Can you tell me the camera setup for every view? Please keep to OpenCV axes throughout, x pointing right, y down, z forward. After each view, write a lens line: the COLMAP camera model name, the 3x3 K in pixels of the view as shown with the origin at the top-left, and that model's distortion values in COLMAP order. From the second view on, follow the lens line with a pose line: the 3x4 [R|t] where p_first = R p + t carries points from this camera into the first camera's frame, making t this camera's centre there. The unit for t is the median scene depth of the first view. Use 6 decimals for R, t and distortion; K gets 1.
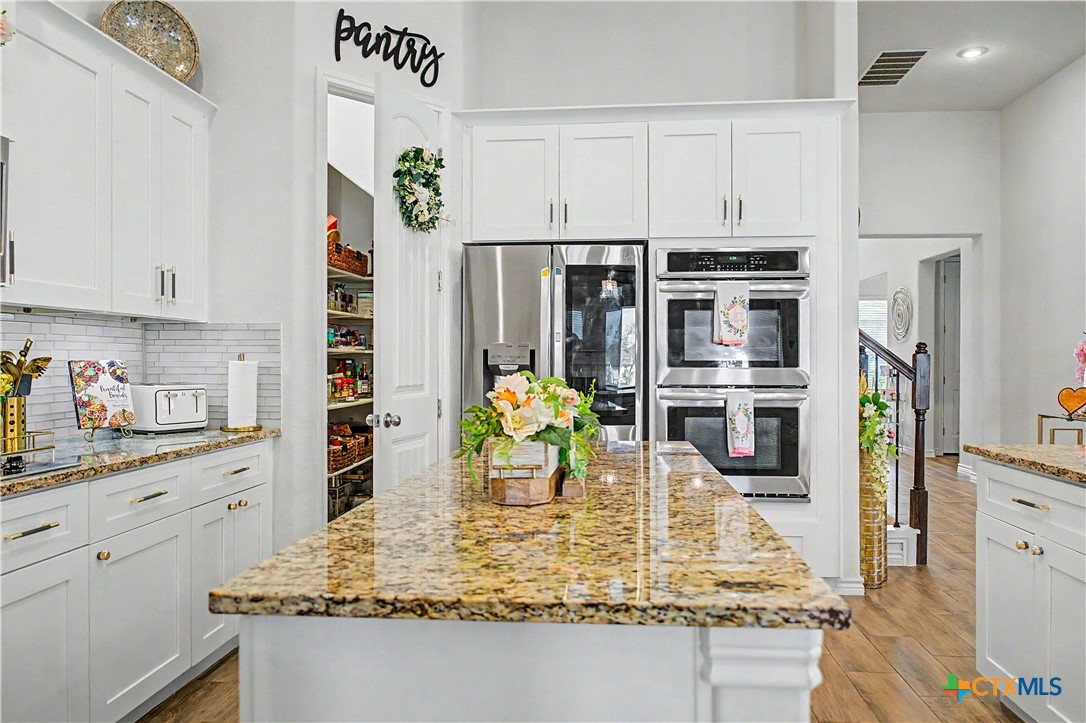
lens RADIAL K [[763.2, 0, 543.0], [0, 763.2, 361.5], [0, 0, 1]] dist [-0.008906, -0.003664]
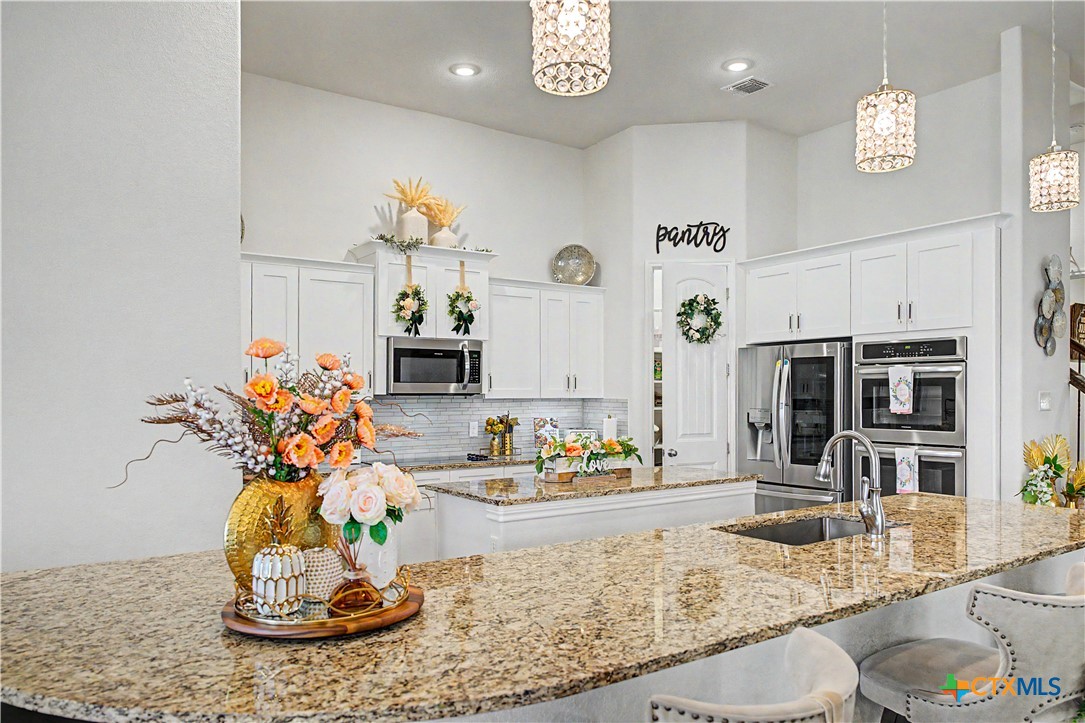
lens RADIAL K [[744.4, 0, 541.6], [0, 744.4, 396.0], [0, 0, 1]] dist [-0.001708, -0.002032]
pose [[0.637516, 0.001086, -0.770436, 0.853641], [0.001419, 0.999996, 0.002583, -0.055820], [0.770436, -0.002740, 0.637512, -0.320018]]
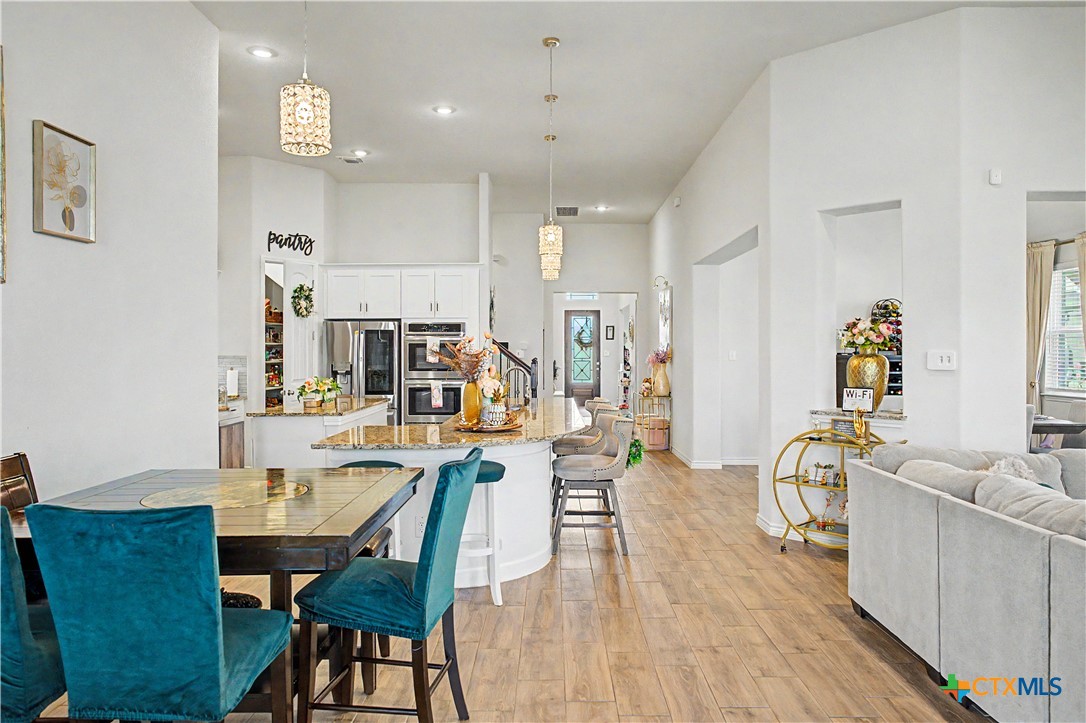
lens RADIAL K [[745.9, 0, 538.0], [0, 745.9, 354.0], [0, 0, 1]] dist [-0.006036, -0.001203]
pose [[0.997237, -0.001219, 0.074275, 0.407283], [0.000932, 0.999992, 0.003902, -0.057695], [-0.074280, -0.003822, 0.997230, -1.432111]]
